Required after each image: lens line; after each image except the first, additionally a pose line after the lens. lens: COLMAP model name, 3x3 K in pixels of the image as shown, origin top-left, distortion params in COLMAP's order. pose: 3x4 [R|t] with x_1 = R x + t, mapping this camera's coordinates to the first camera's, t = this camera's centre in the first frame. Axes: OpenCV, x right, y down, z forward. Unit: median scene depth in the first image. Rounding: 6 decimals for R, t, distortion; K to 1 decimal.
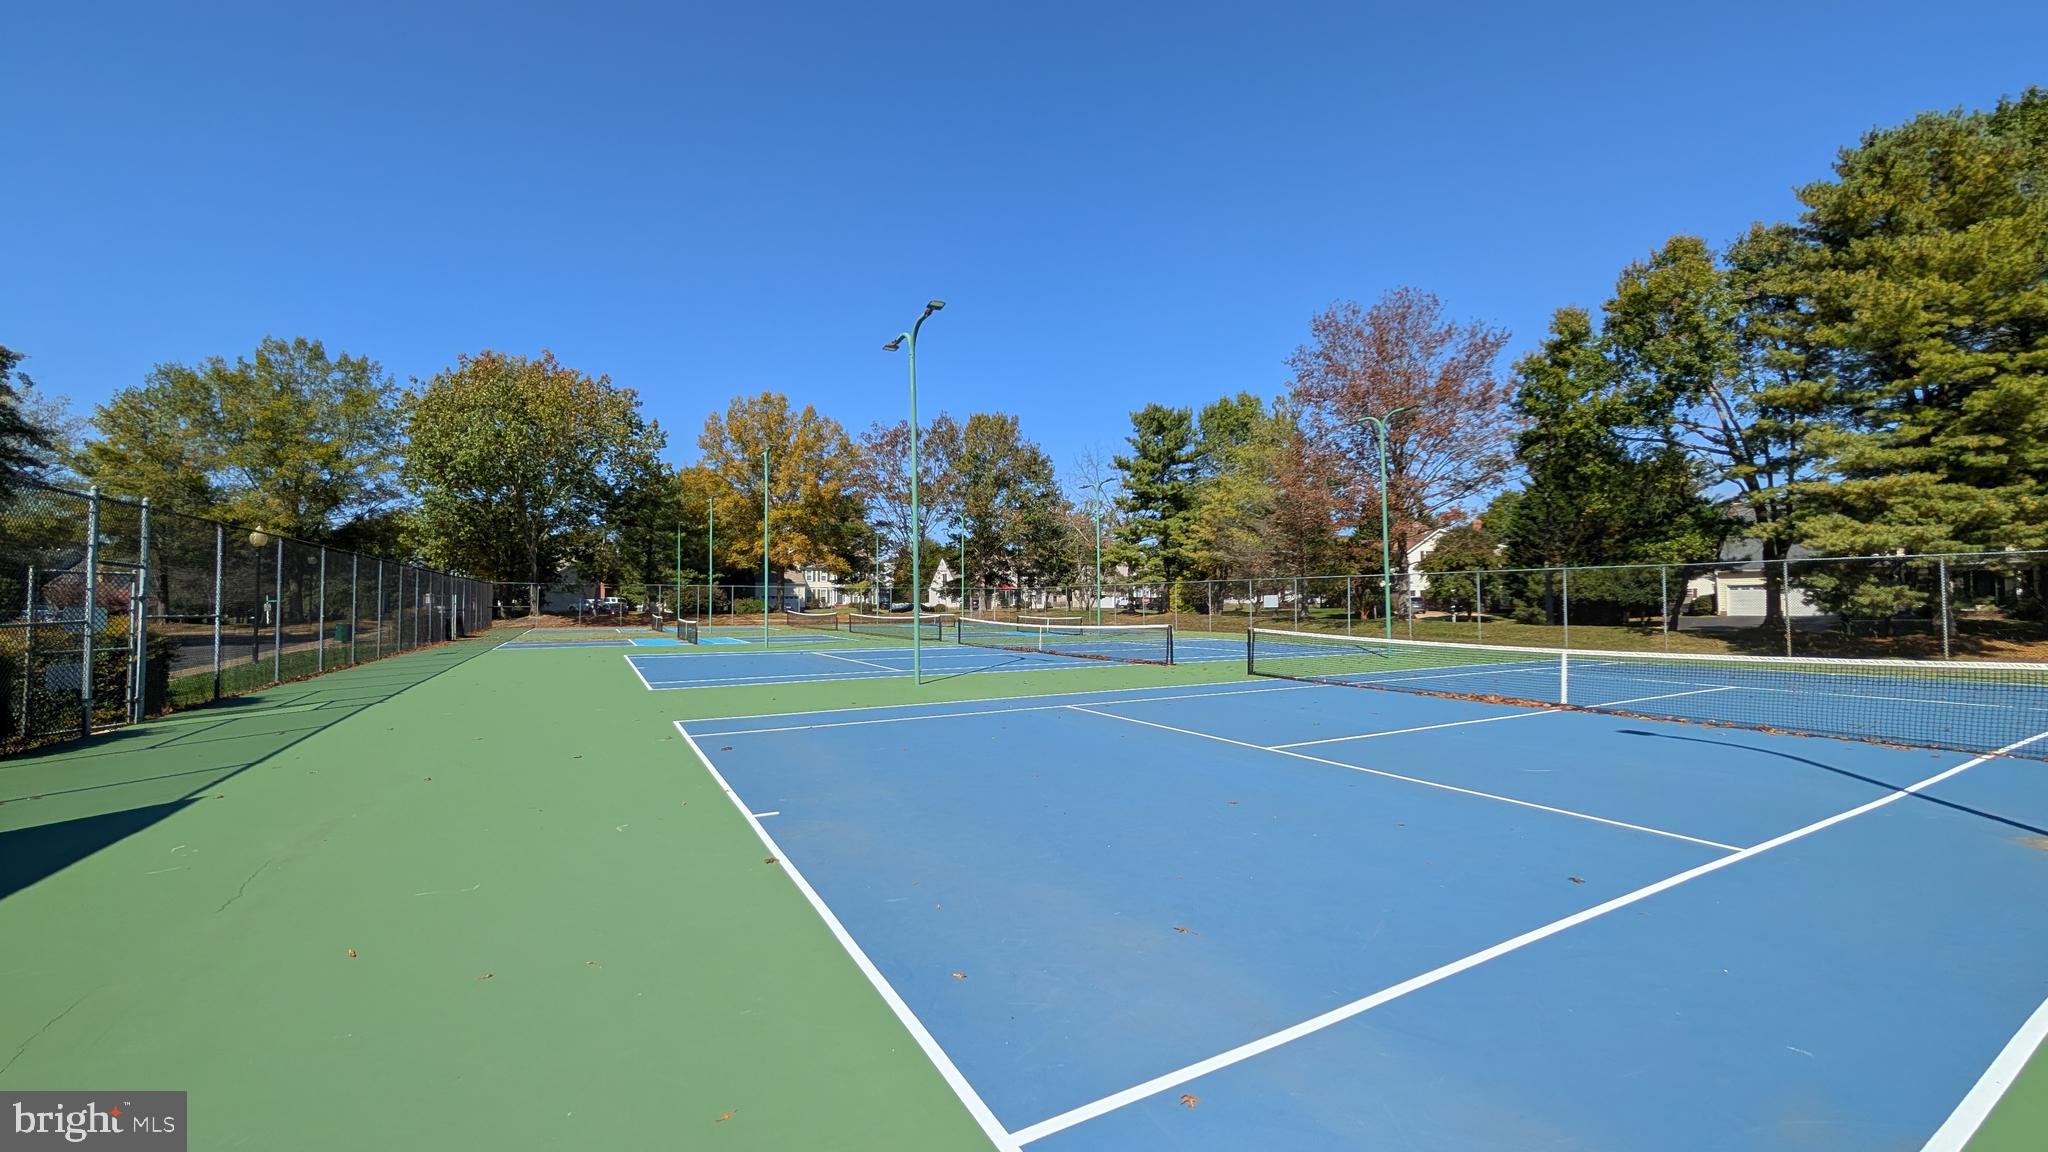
lens RADIAL K [[761.8, 0, 1020.7], [0, 761.8, 575.5], [0, 0, 1]] dist [0.000668, -0.000002]
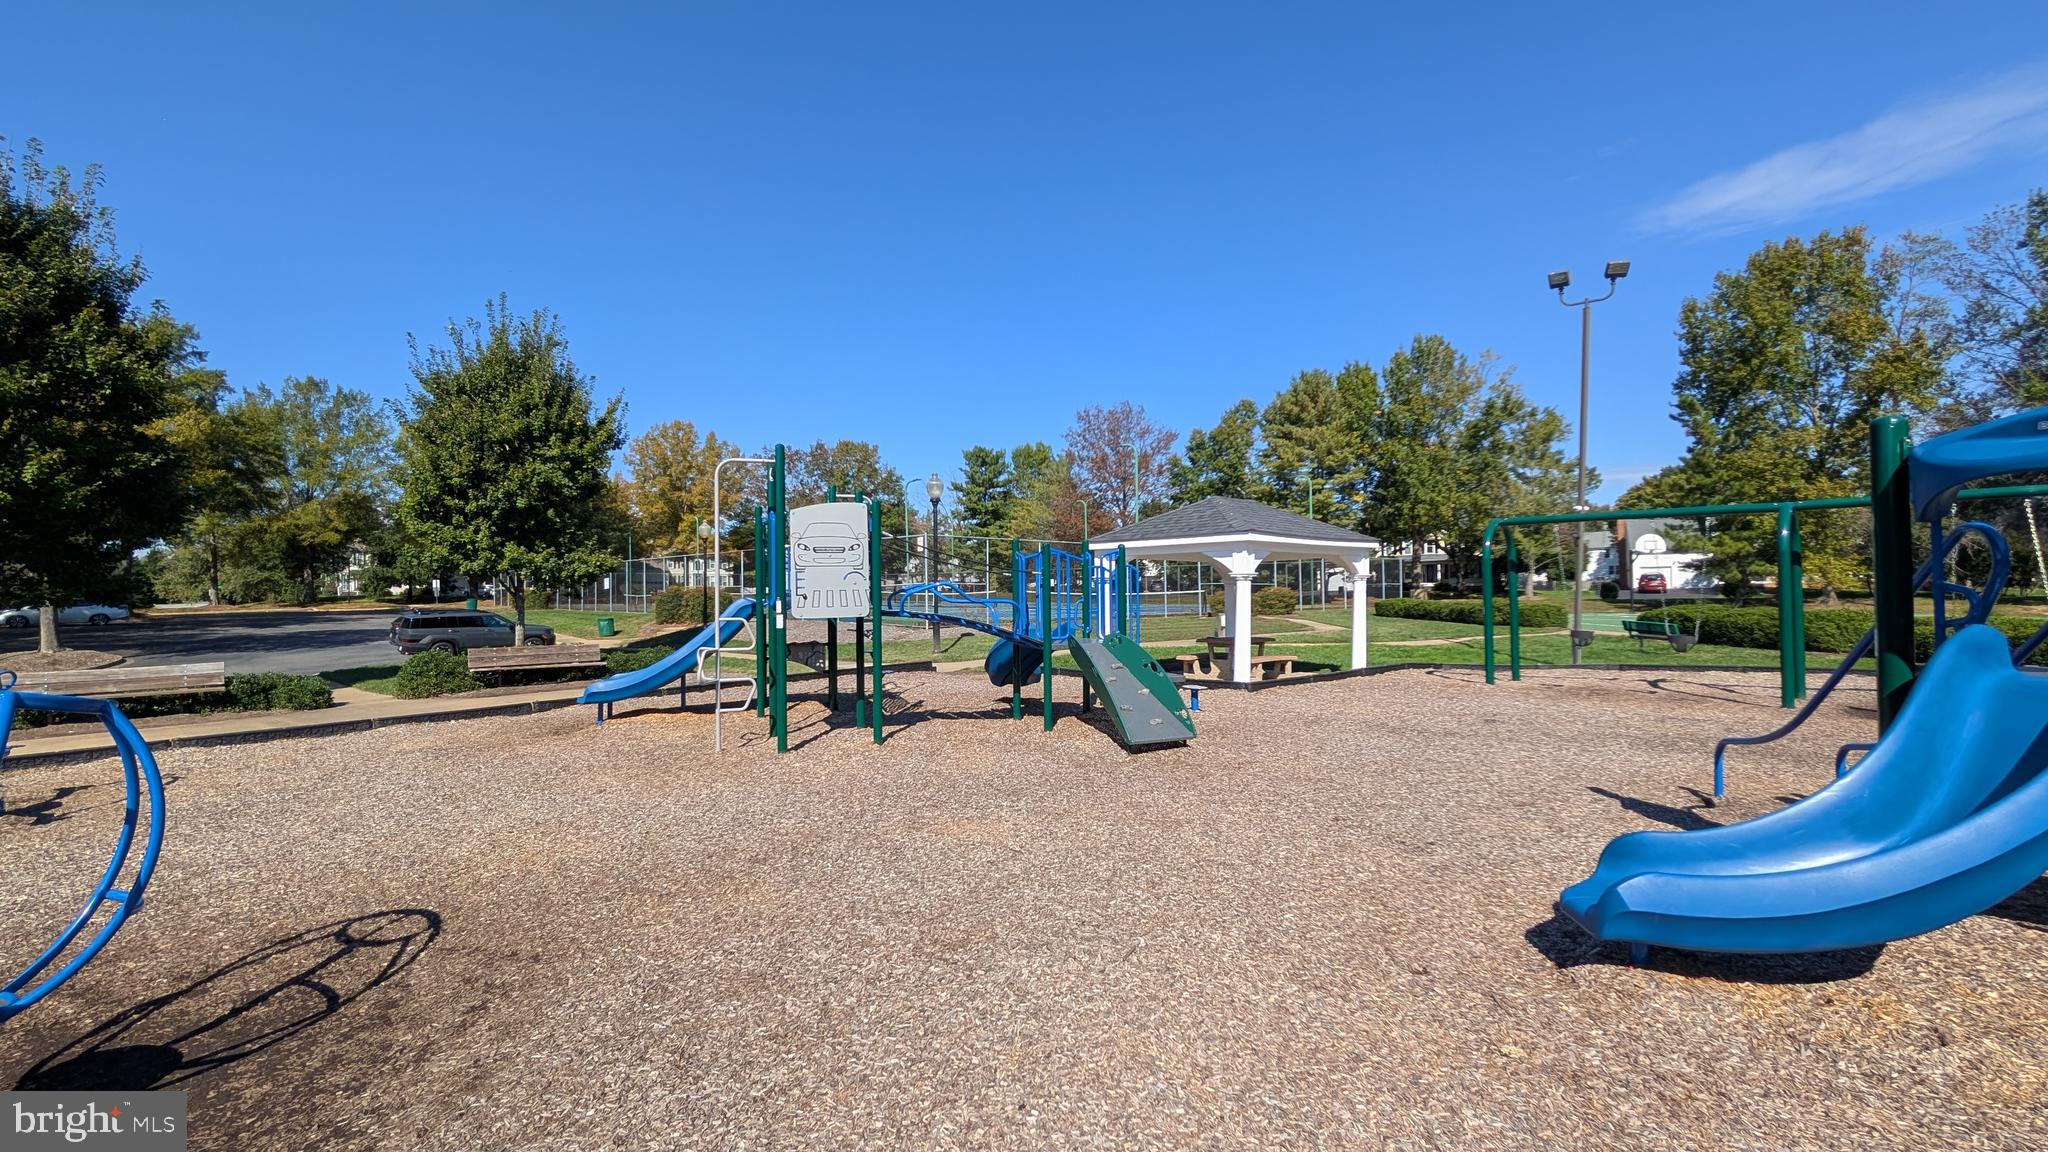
lens RADIAL K [[761.8, 0, 1026.3], [0, 761.8, 574.4], [0, 0, 1]] dist [0.000668, -0.000002]
pose [[0.971903, 0.000746, 0.235380, -0.073426], [-0.005804, 0.999767, 0.020798, -0.015235], [-0.235309, -0.021579, 0.971681, -0.401118]]
